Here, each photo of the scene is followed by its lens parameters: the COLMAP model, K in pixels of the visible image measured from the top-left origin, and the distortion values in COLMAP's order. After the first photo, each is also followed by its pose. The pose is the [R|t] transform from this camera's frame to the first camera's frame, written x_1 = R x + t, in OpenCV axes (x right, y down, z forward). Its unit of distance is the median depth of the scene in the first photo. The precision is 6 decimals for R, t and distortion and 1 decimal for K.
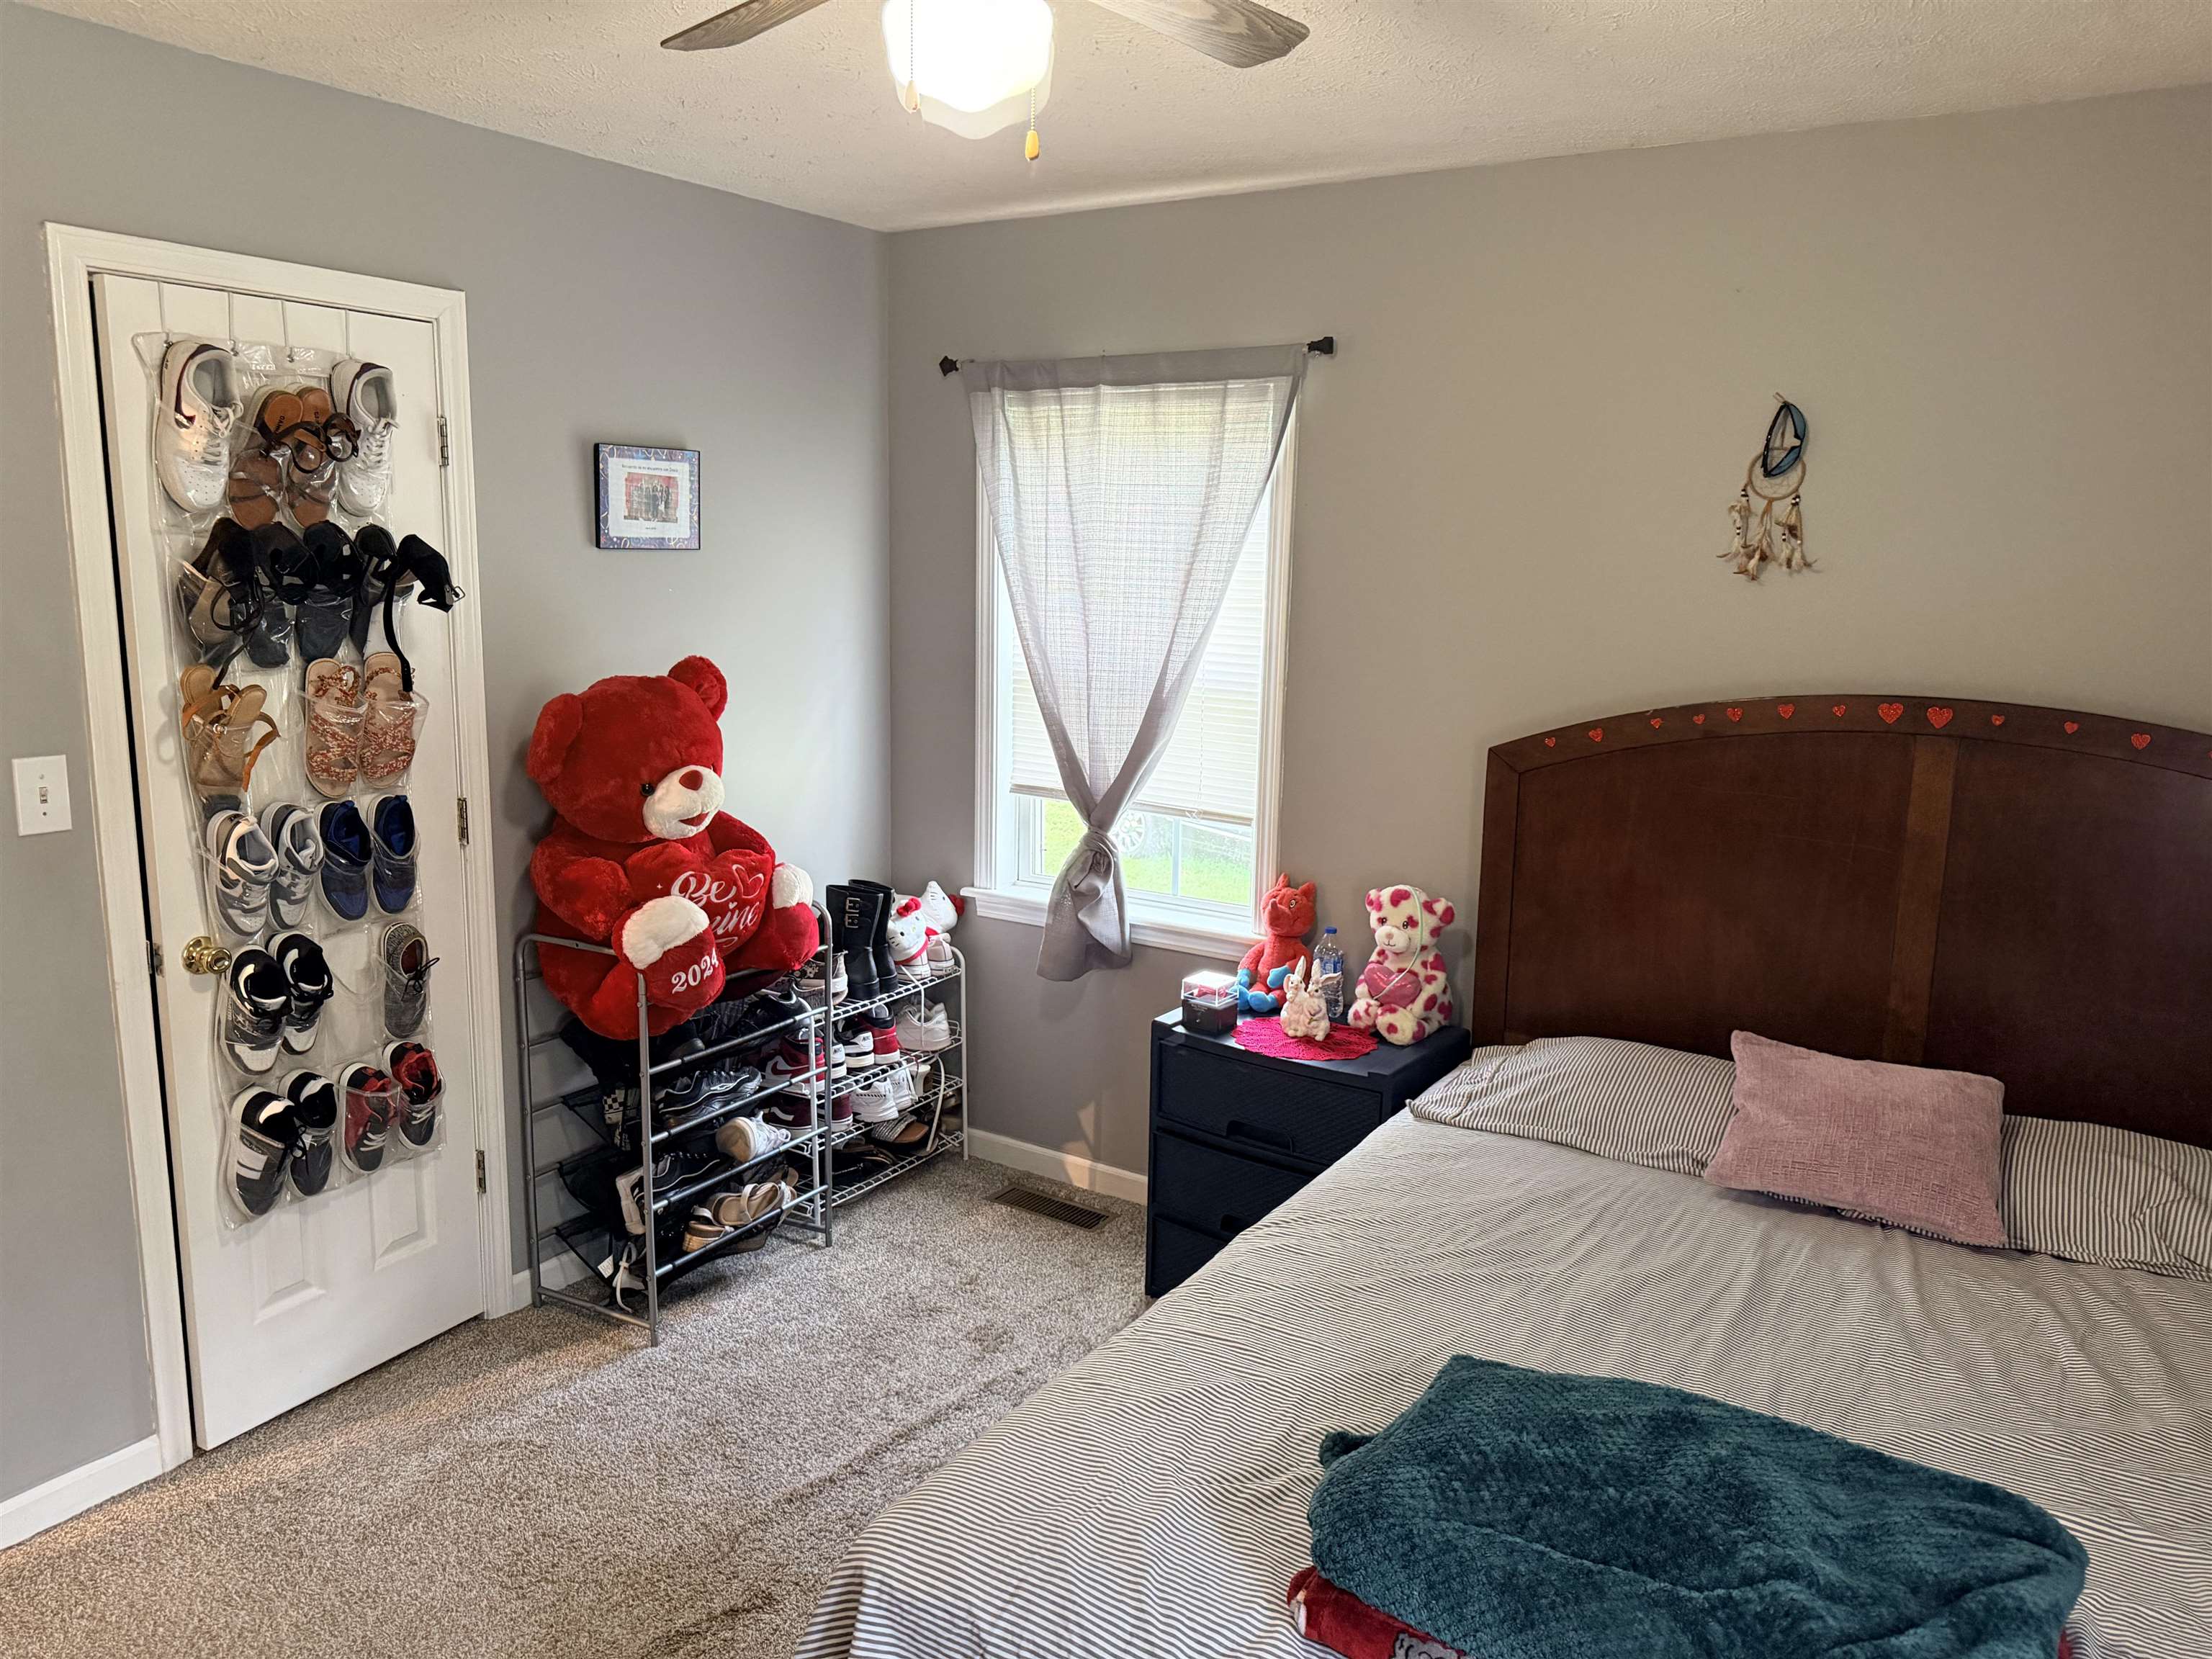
lens RADIAL K [[1561.2, 0, 1106.0], [0, 1561.2, 829.5], [0, 0, 1]] dist [0.041086, -0.061123]
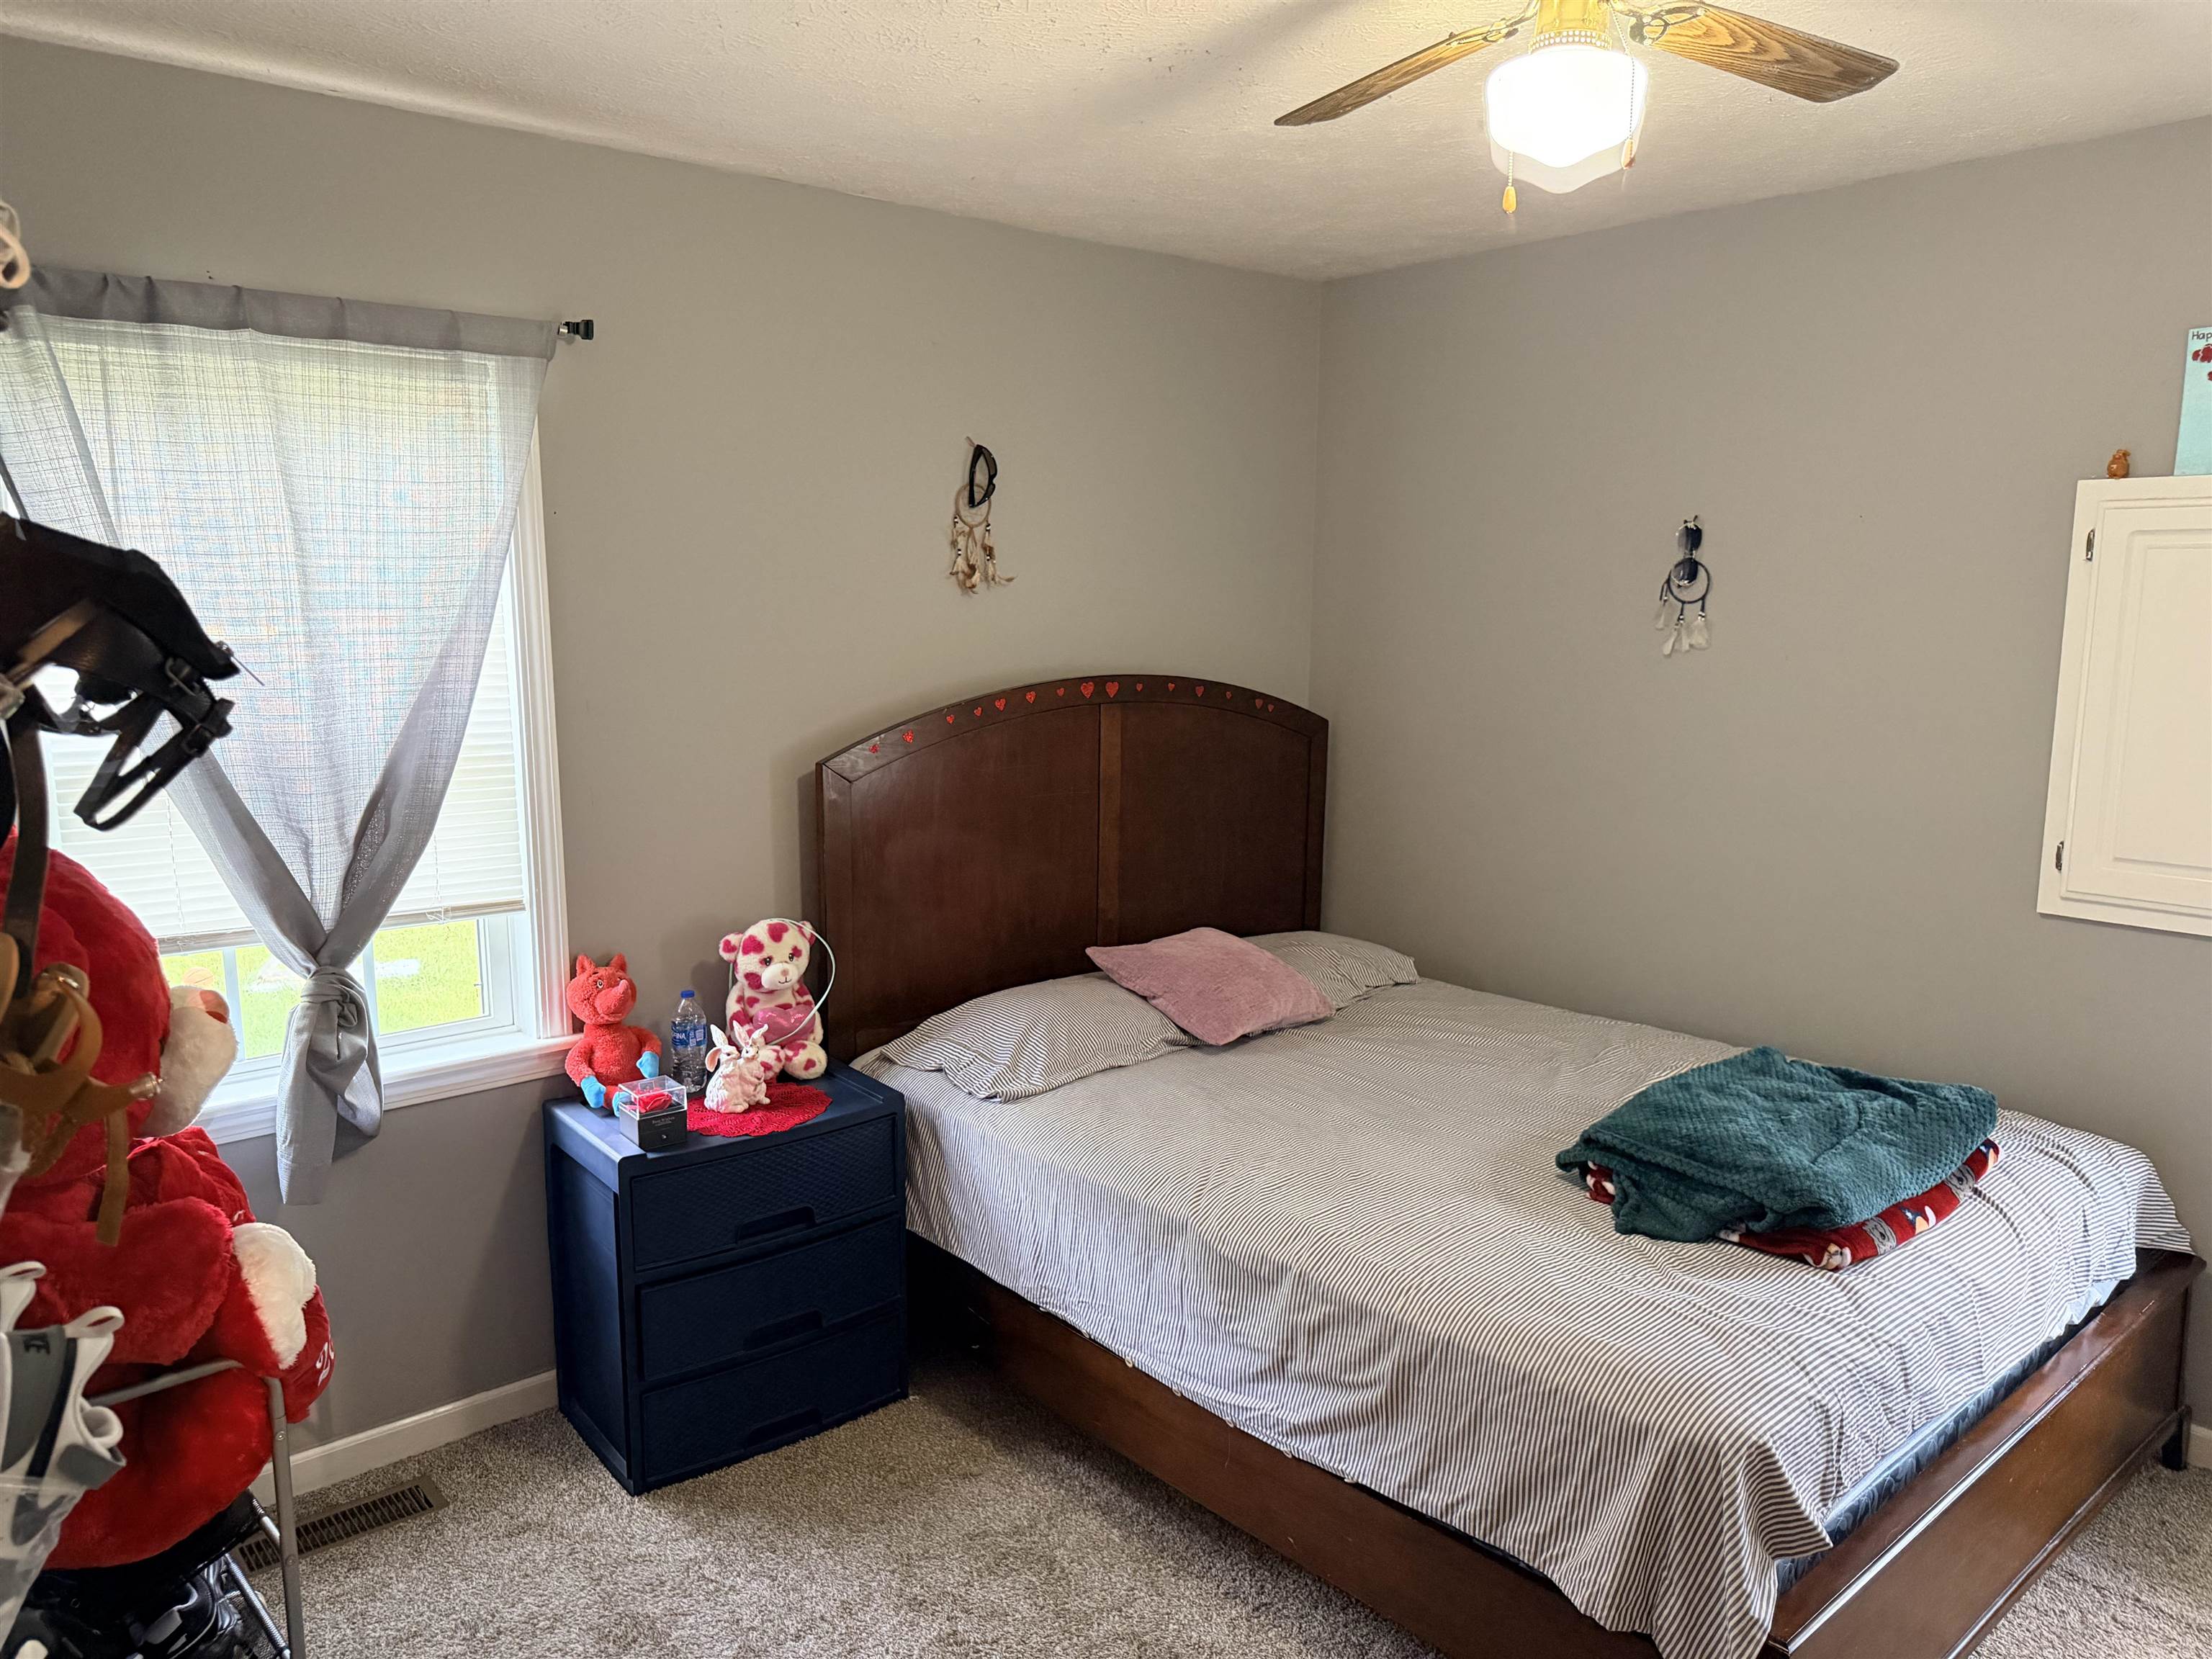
lens RADIAL K [[1558.5, 0, 1099.3], [0, 1558.5, 844.4], [0, 0, 1]] dist [0.127233, -0.181304]
pose [[0.266973, -0.182515, 0.946263, -0.663533], [0.169568, 0.975479, 0.140310, -0.110972], [-0.948669, 0.122997, 0.291376, 0.526161]]
